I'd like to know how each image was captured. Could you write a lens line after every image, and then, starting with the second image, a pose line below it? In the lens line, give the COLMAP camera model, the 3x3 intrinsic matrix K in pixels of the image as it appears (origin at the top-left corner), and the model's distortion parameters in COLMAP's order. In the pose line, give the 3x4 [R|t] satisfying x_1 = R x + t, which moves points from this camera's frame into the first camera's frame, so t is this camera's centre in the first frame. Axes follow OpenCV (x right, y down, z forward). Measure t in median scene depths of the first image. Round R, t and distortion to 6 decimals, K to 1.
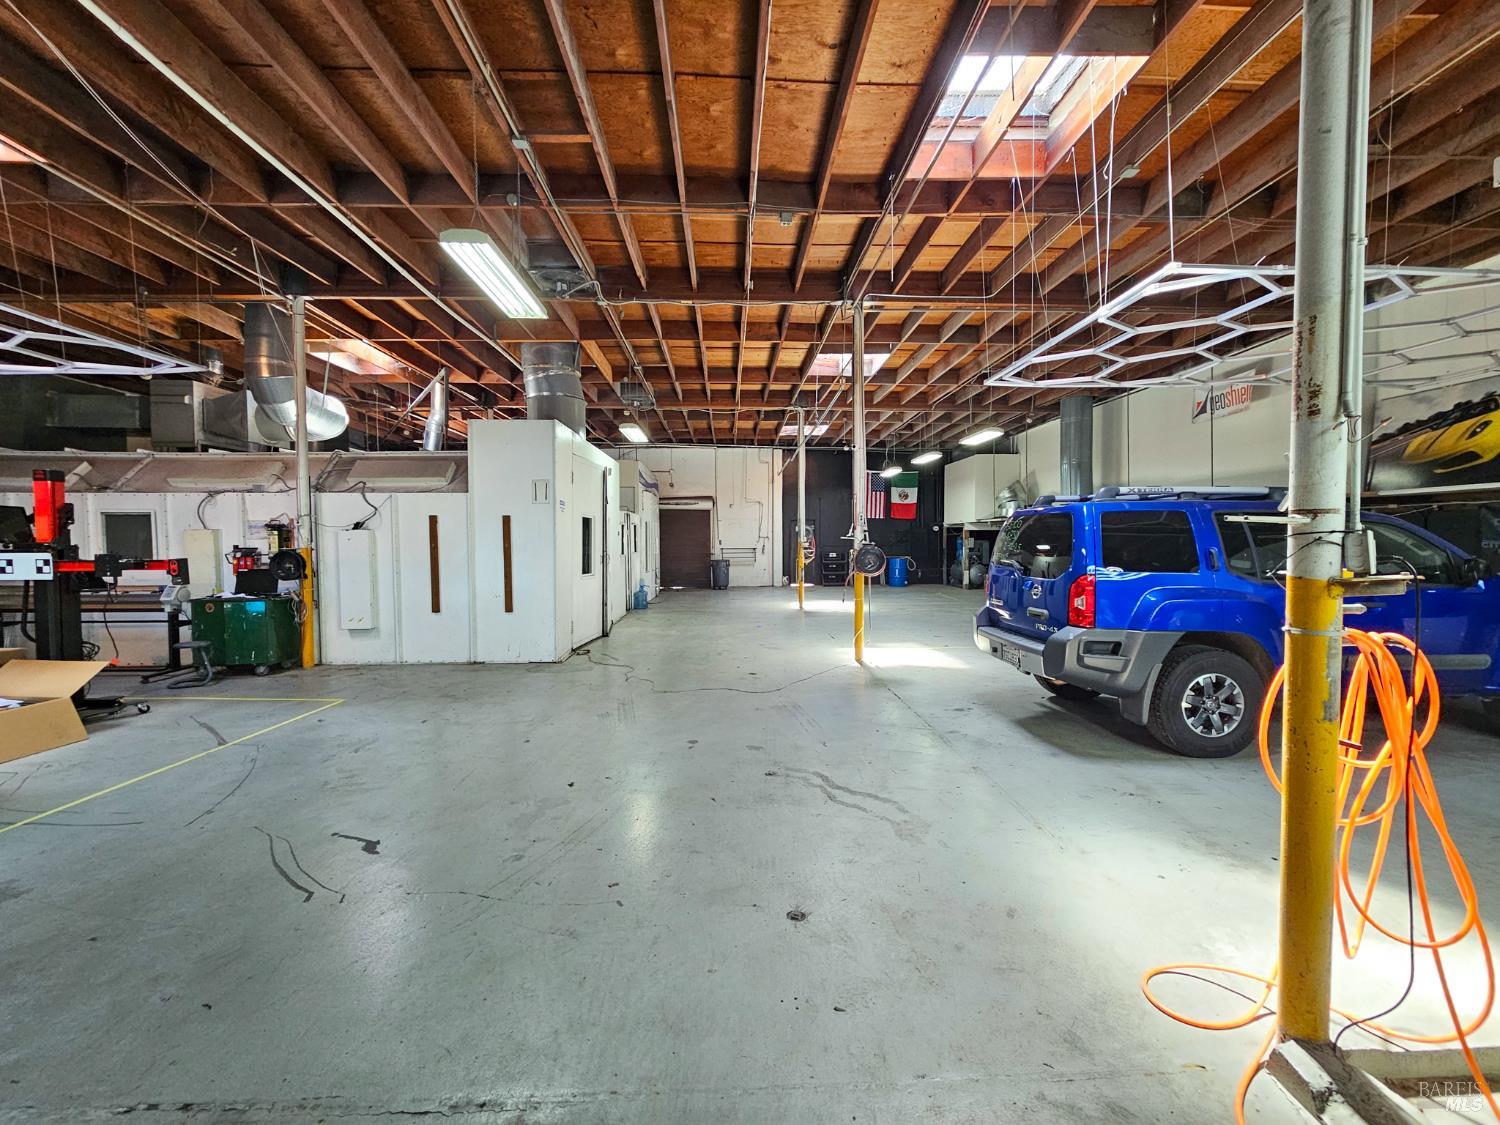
lens RADIAL K [[612.1, 0, 748.1], [0, 612.1, 558.9], [0, 0, 1]] dist [0.002530, -0.001574]
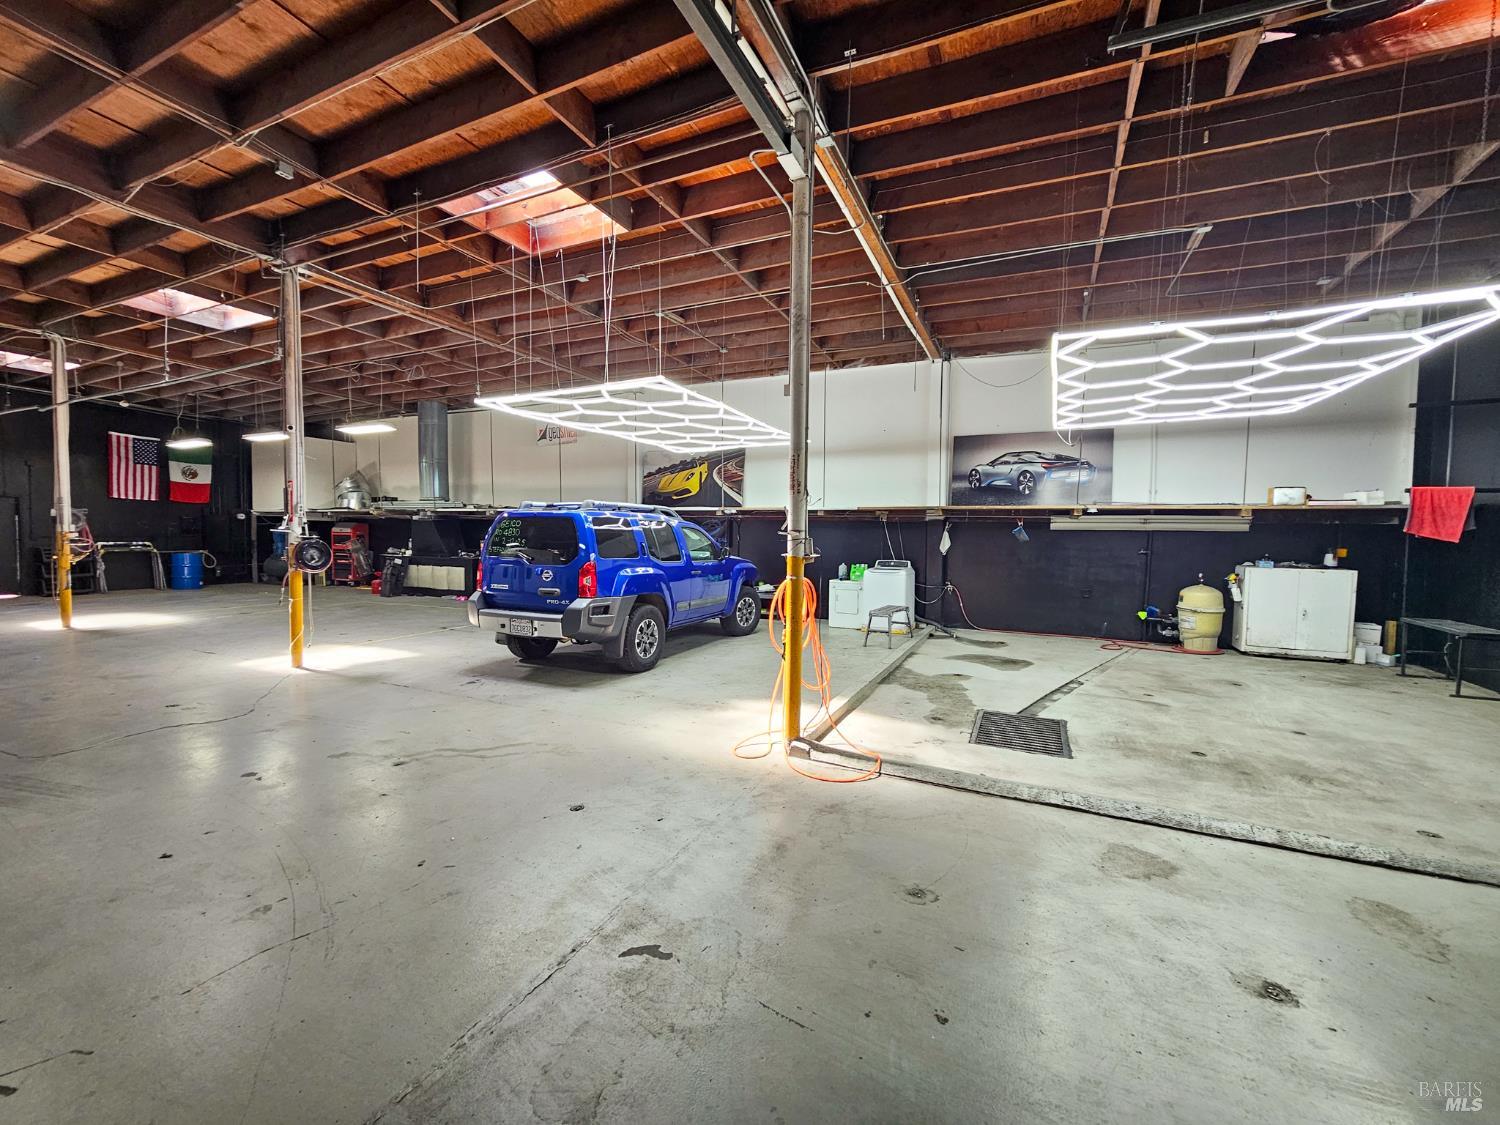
lens RADIAL K [[612.1, 0, 751.1], [0, 612.1, 556.8], [0, 0, 1]] dist [0.002530, -0.001574]
pose [[0.457378, -0.024137, 0.888945, -0.466750], [0.013924, 0.999703, 0.019980, -0.007131], [-0.889163, 0.003239, 0.457579, 0.000801]]
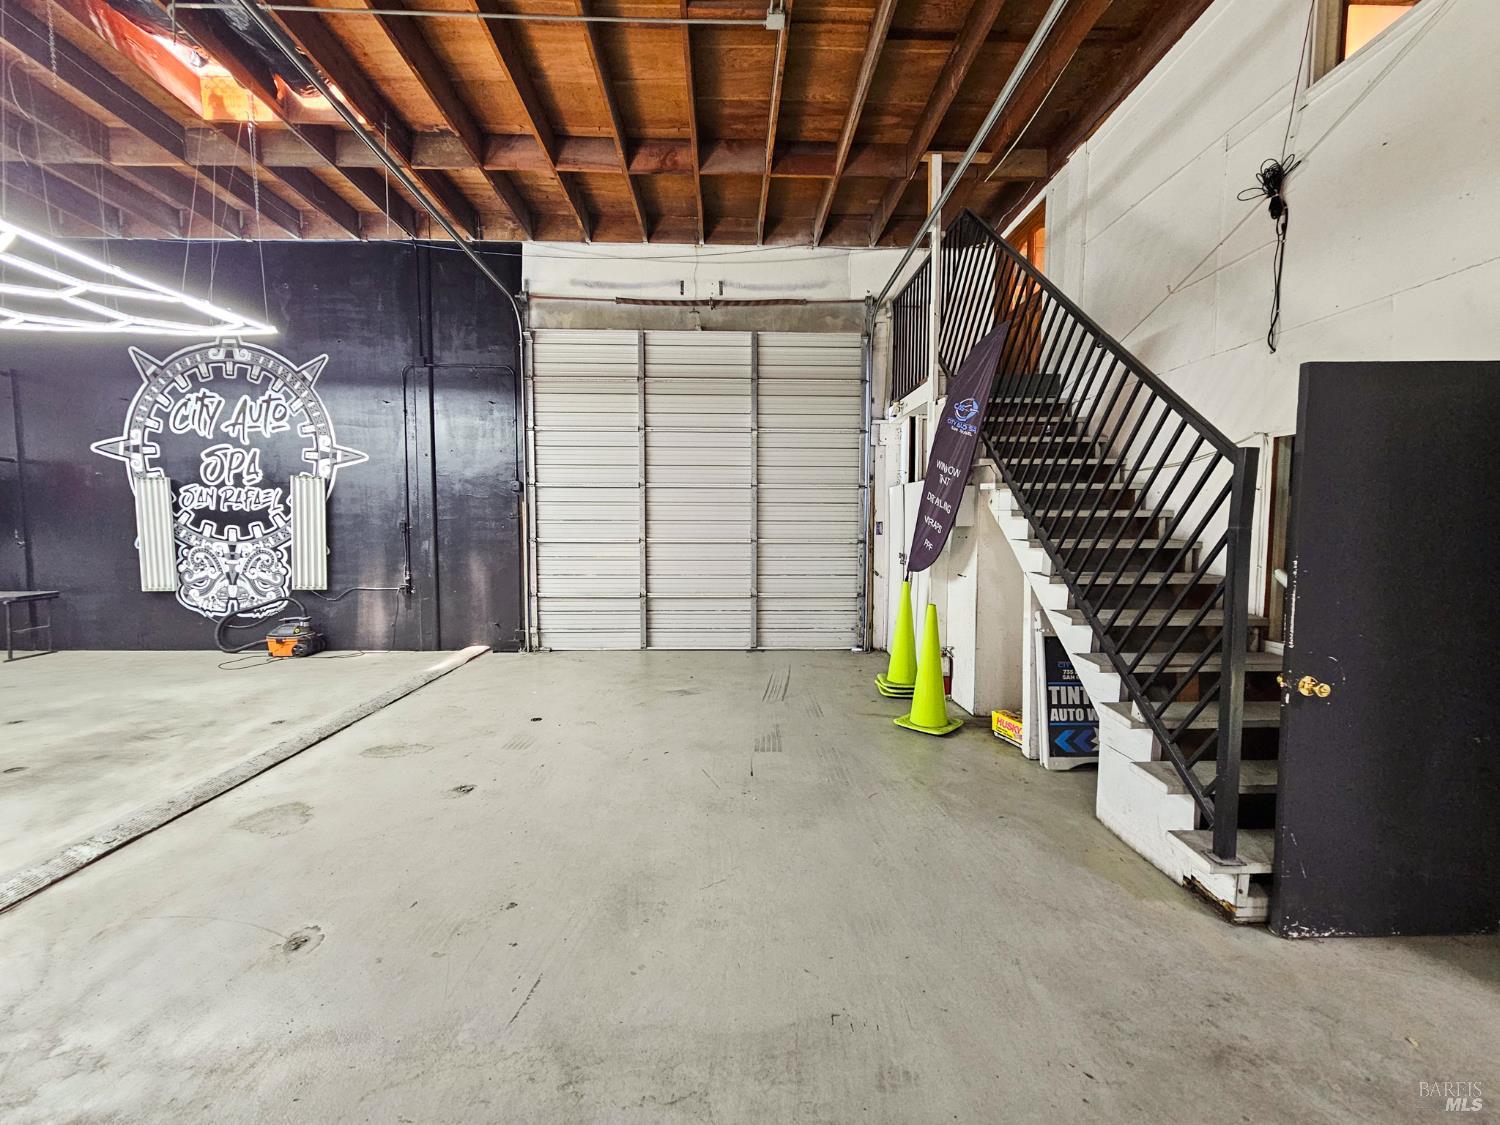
lens RADIAL K [[612.1, 0, 746.2], [0, 612.1, 559.5], [0, 0, 1]] dist [0.002530, -0.001574]
pose [[-0.999950, -0.000282, 0.010011, -0.256335], [0.000691, 0.995279, 0.097053, -0.009068], [-0.009991, 0.097055, -0.995229, 0.500475]]
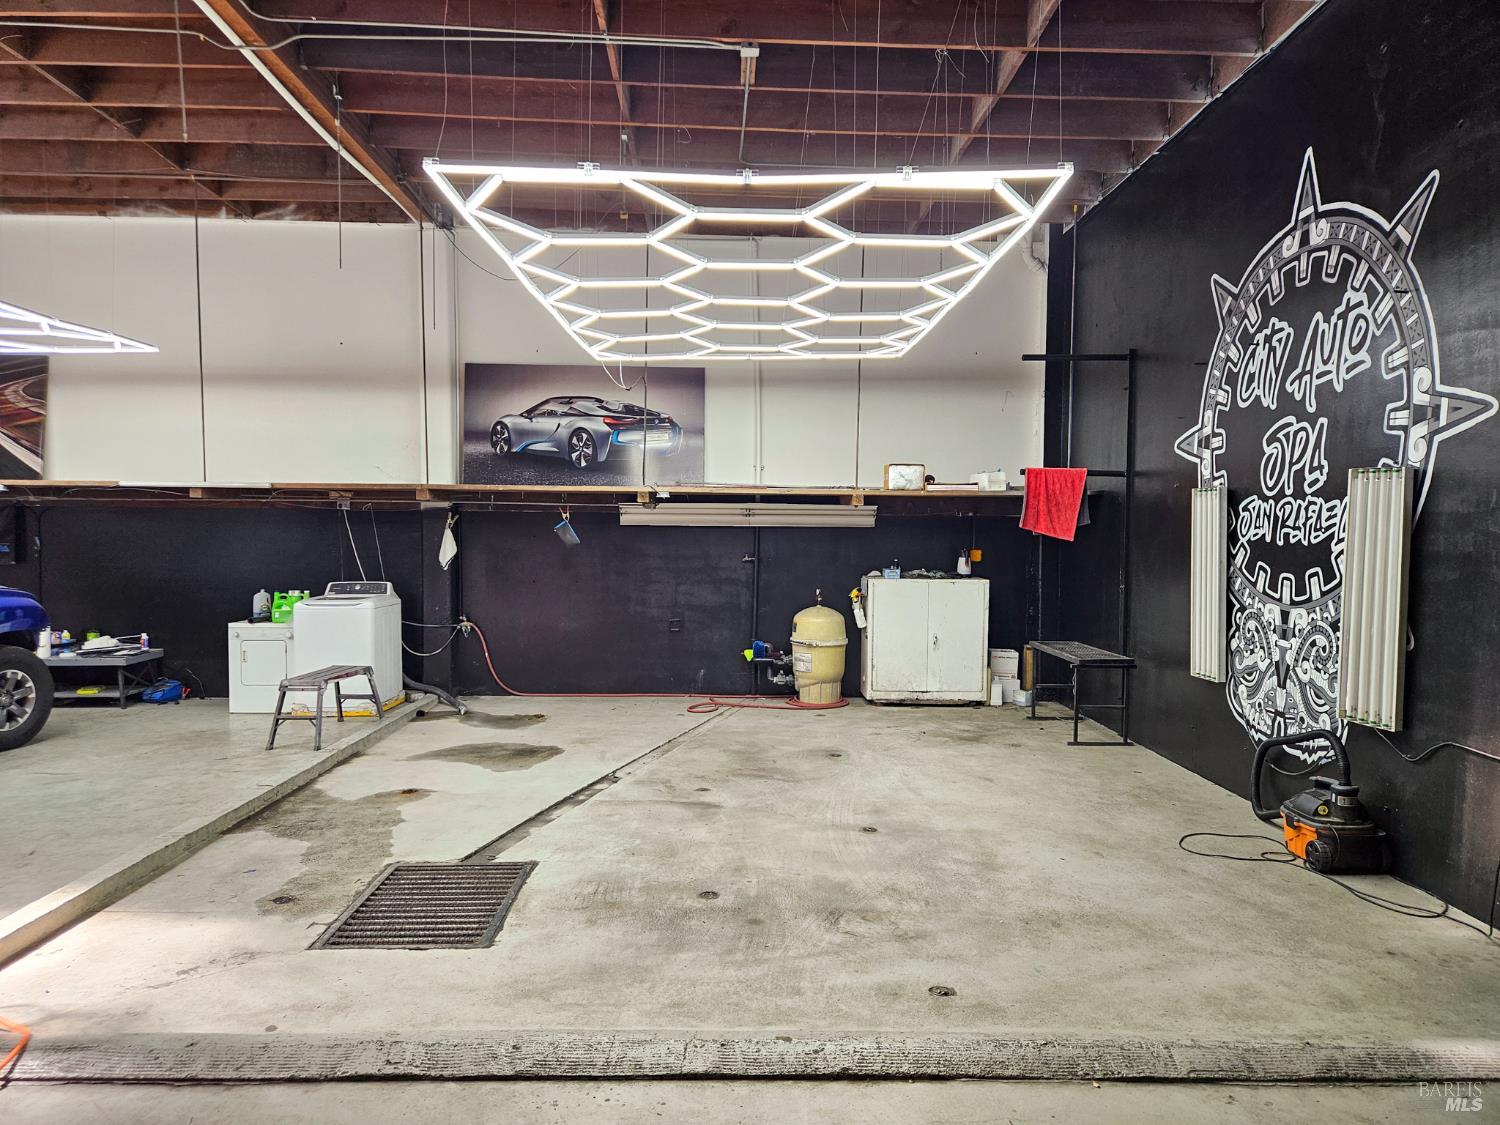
lens RADIAL K [[995.3, 0, 742.7], [0, 995.3, 568.5], [0, 0, 1]] dist [0.060011, -0.033054]
pose [[0.018095, -0.031304, 0.999346, -0.267411], [0.026255, 0.999180, 0.030823, -0.009928], [-0.999491, 0.025680, 0.018902, -0.218346]]
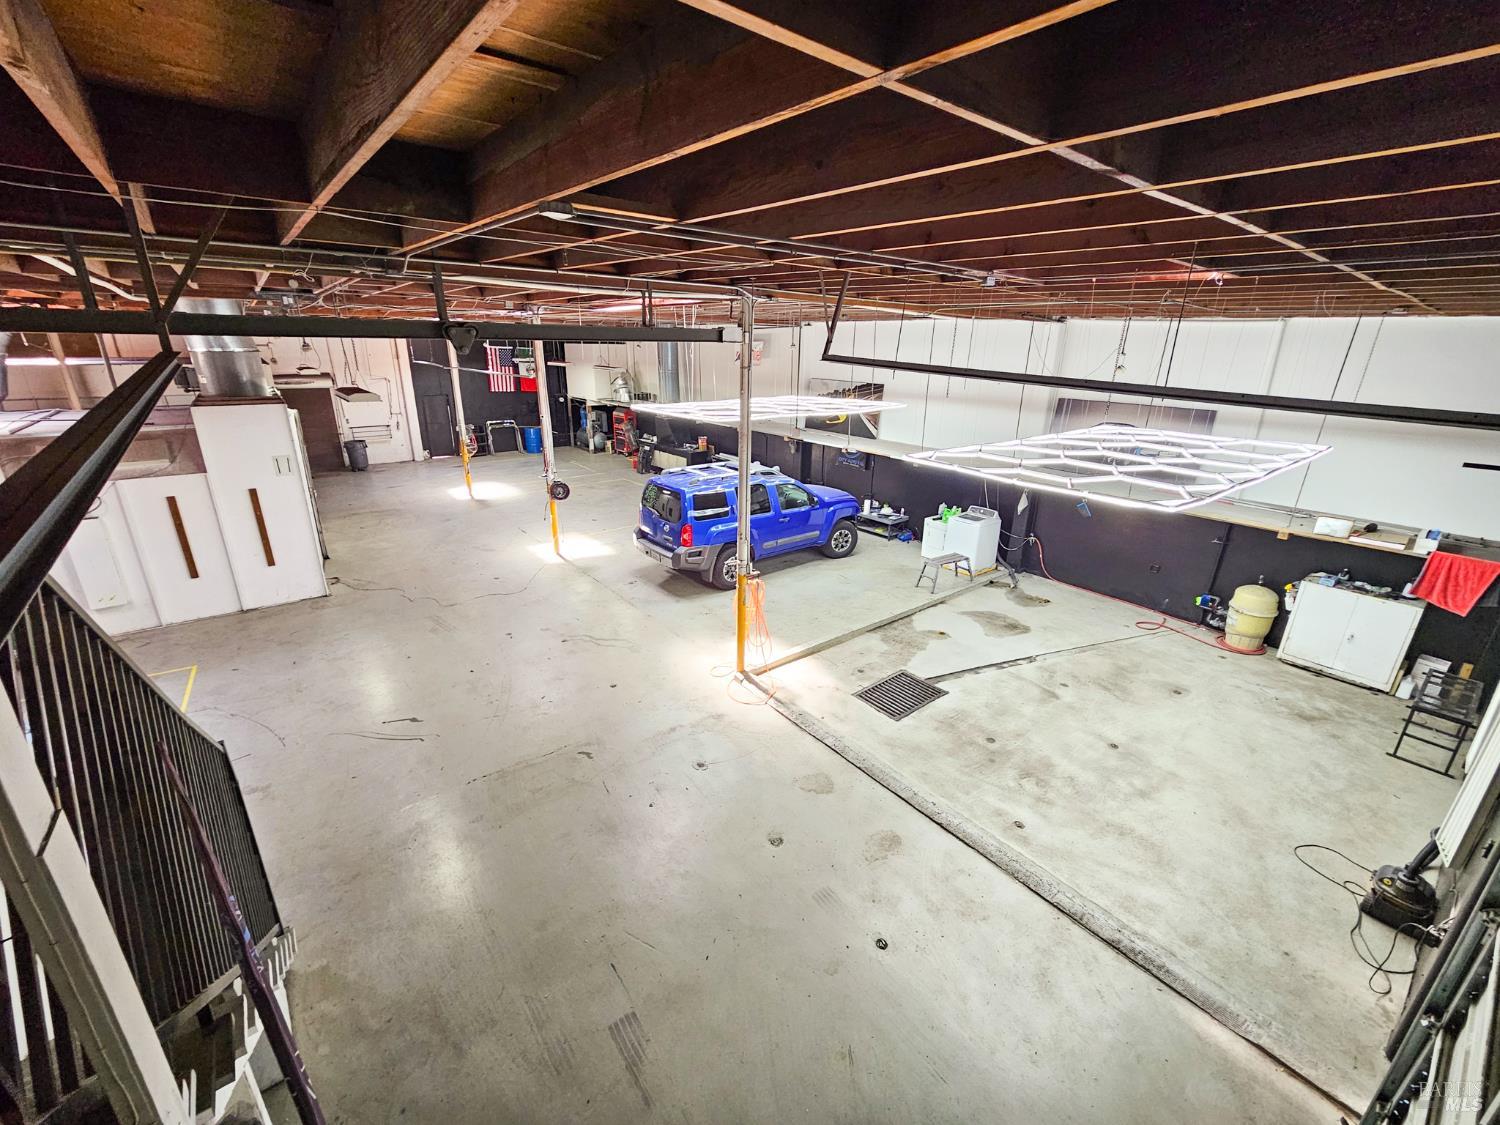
lens RADIAL K [[612.1, 0, 752.5], [0, 612.1, 558.8], [0, 0, 1]] dist [0.002530, -0.001574]
pose [[0.804260, -0.178456, 0.566851, -0.467509], [-0.001501, 0.953235, 0.302227, -0.448209], [-0.594276, -0.243920, 0.766381, -0.756667]]
